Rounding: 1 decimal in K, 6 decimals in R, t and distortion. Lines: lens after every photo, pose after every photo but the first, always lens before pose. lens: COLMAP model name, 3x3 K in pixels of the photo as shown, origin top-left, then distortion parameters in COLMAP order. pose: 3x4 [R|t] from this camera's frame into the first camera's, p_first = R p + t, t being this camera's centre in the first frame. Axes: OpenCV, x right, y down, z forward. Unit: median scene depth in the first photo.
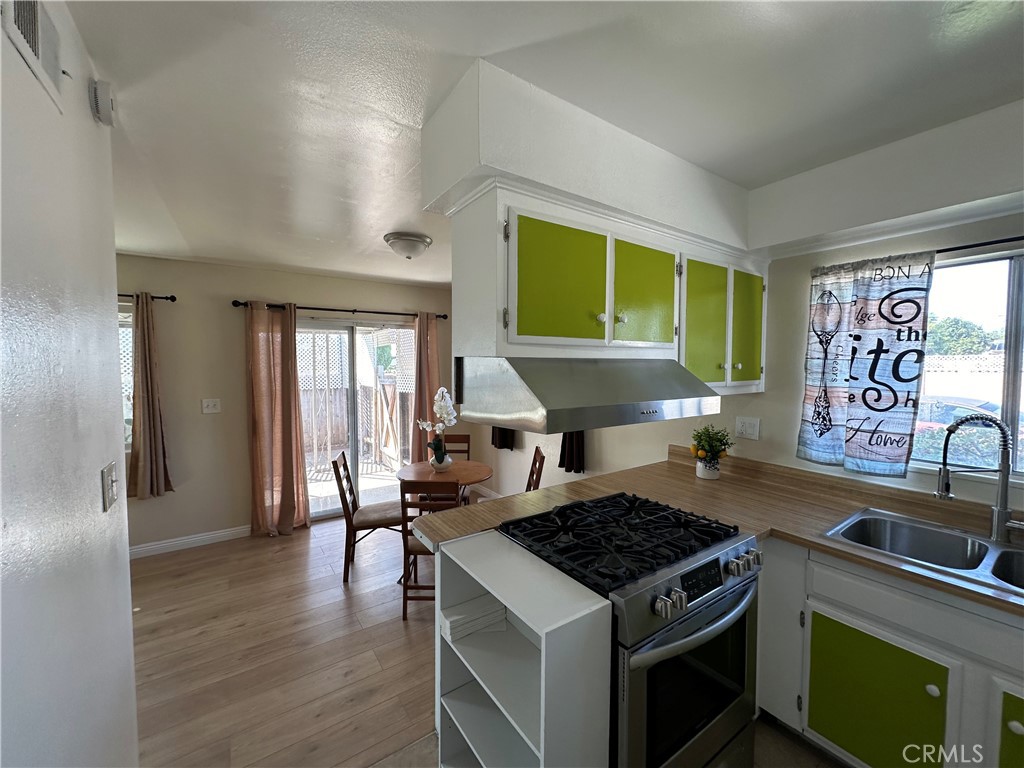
lens RADIAL K [[405.9, 0, 512.1], [0, 405.9, 384.9], [0, 0, 1]] dist [-0.000353, 0.000442]
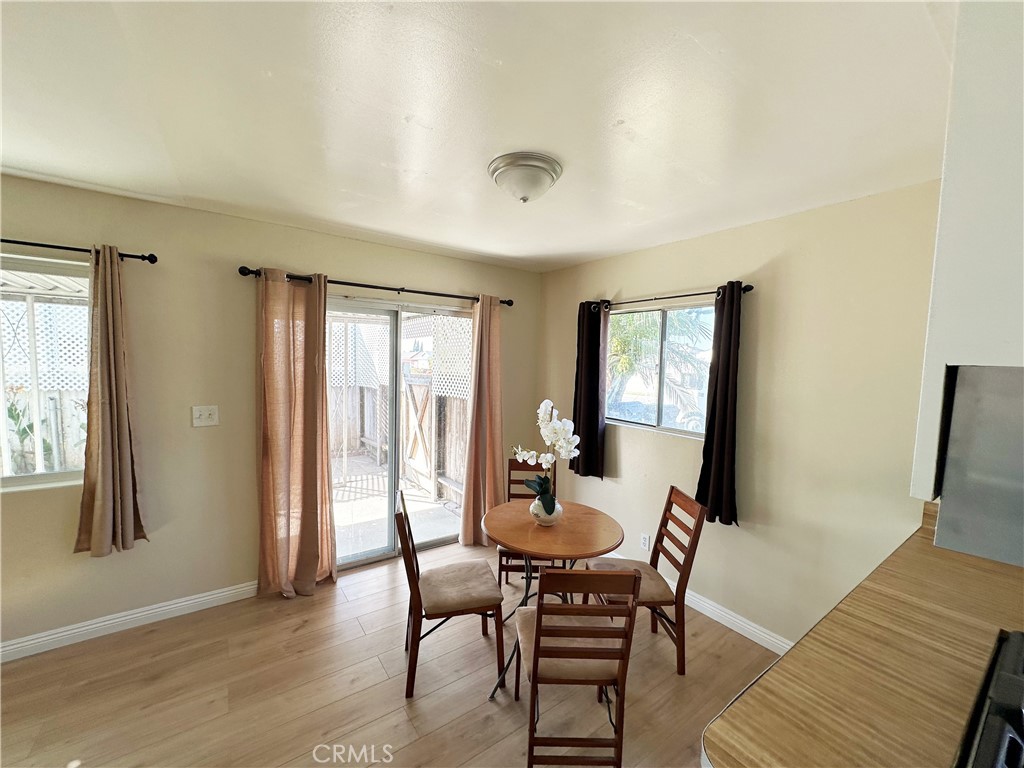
lens RADIAL K [[405.9, 0, 513.5], [0, 405.9, 385.2], [0, 0, 1]] dist [-0.000353, 0.000442]
pose [[0.999656, 0.021709, -0.014697, -0.337695], [-0.021740, 0.999762, -0.001950, -0.019081], [0.014652, 0.002269, 0.999890, 0.515997]]
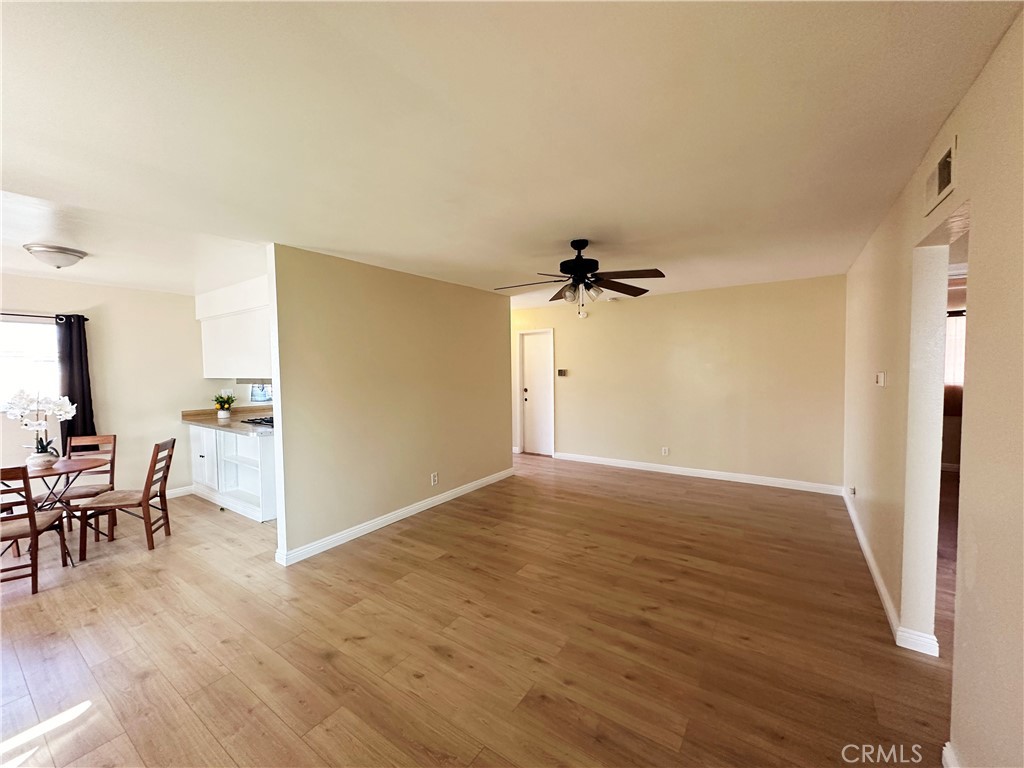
lens RADIAL K [[405.9, 0, 510.5], [0, 405.9, 383.7], [0, 0, 1]] dist [-0.000353, 0.000442]
pose [[-0.321969, -0.041958, 0.945820, -2.325141], [0.065735, 0.995616, 0.066544, 0.018001], [-0.944465, 0.083598, -0.317799, 0.324619]]
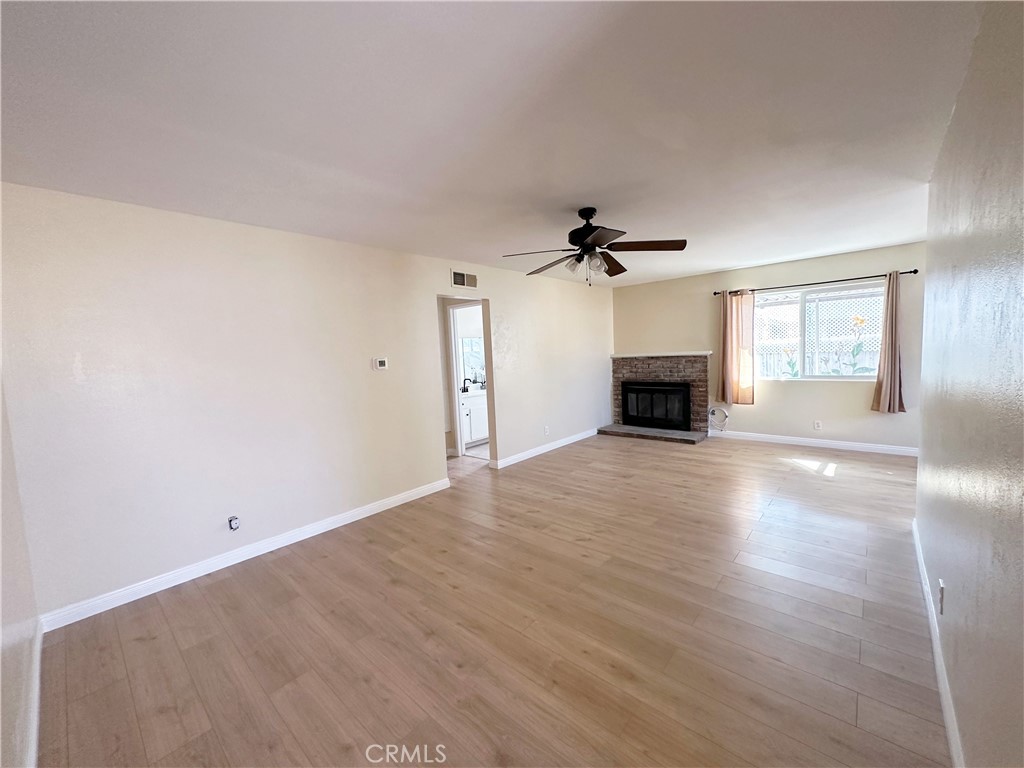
lens RADIAL K [[405.9, 0, 511.6], [0, 405.9, 381.1], [0, 0, 1]] dist [-0.000353, 0.000442]
pose [[0.201293, 0.059873, -0.977700, 0.402852], [-0.006461, 0.998190, 0.059797, 0.132479], [0.979510, -0.005720, 0.201315, -0.977819]]
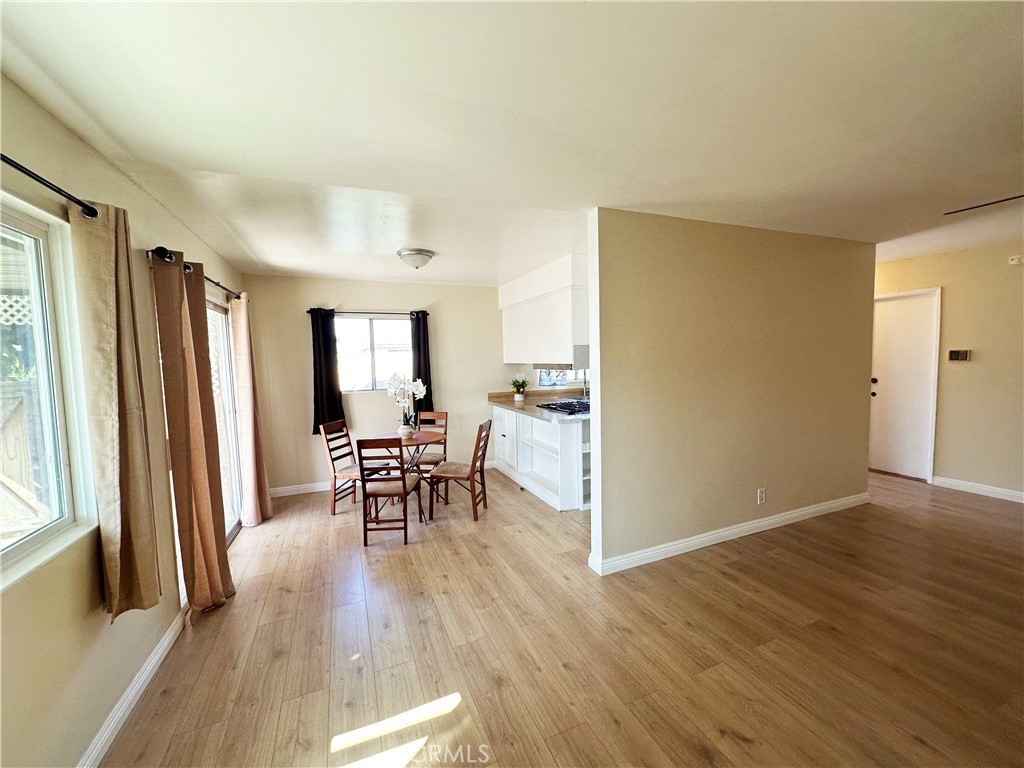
lens RADIAL K [[405.9, 0, 510.5], [0, 405.9, 384.0], [0, 0, 1]] dist [-0.000353, 0.000442]
pose [[0.238838, -0.079320, 0.967814, -1.978275], [0.082741, 0.994696, 0.061104, 0.003316], [-0.967528, 0.065484, 0.244134, 0.609143]]
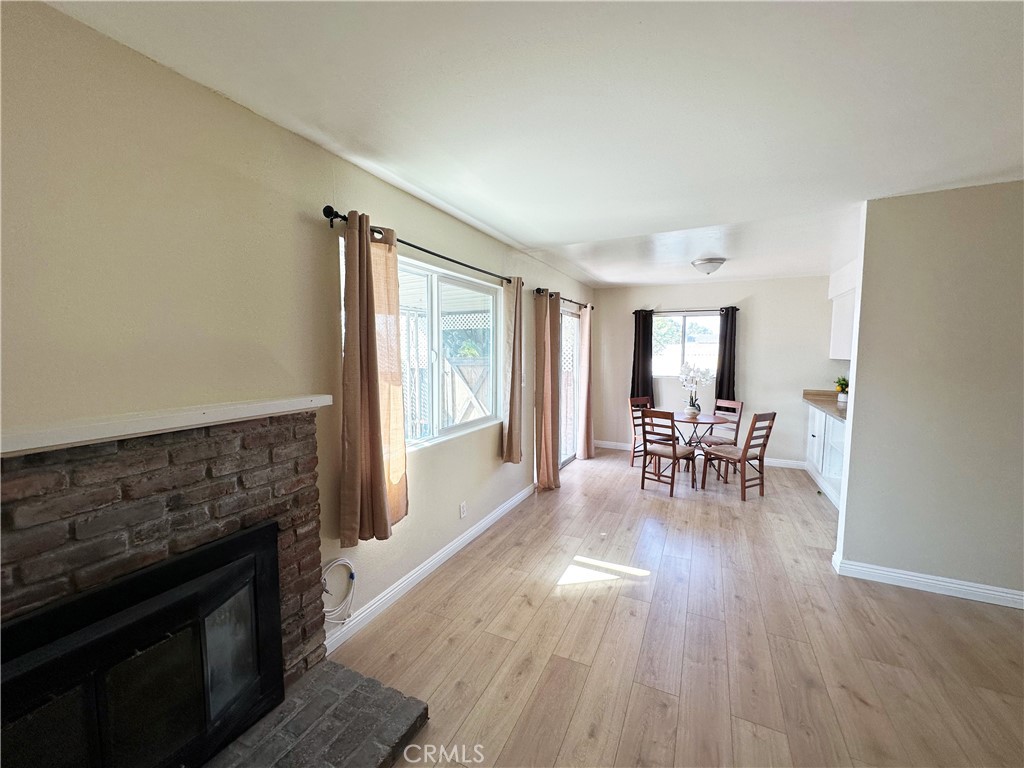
lens RADIAL K [[405.9, 0, 511.5], [0, 405.9, 385.0], [0, 0, 1]] dist [-0.000353, 0.000442]
pose [[0.887147, -0.043111, 0.459469, -2.196880], [0.030075, 0.998912, 0.035655, 0.039145], [-0.460506, -0.017812, 0.887478, 0.016839]]
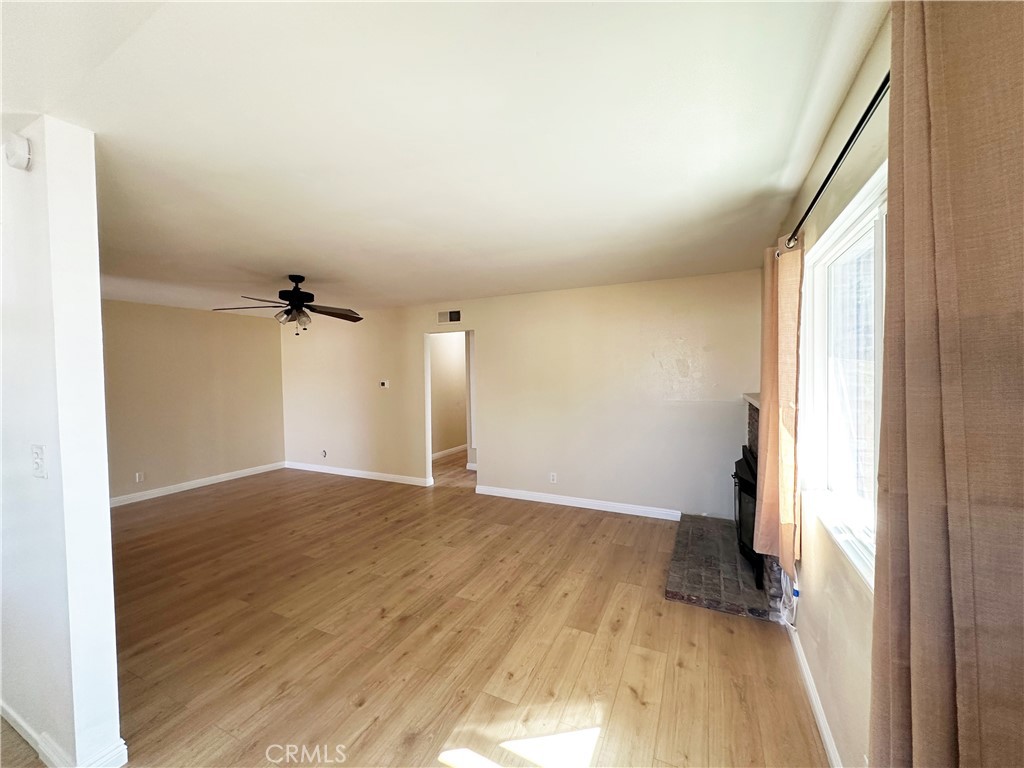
lens RADIAL K [[405.9, 0, 510.6], [0, 405.9, 385.3], [0, 0, 1]] dist [-0.000353, 0.000442]
pose [[-0.887111, 0.021210, -0.461068, -0.982109], [-0.016036, 0.996924, 0.076713, -0.053062], [0.461277, 0.075446, -0.884043, 1.651633]]
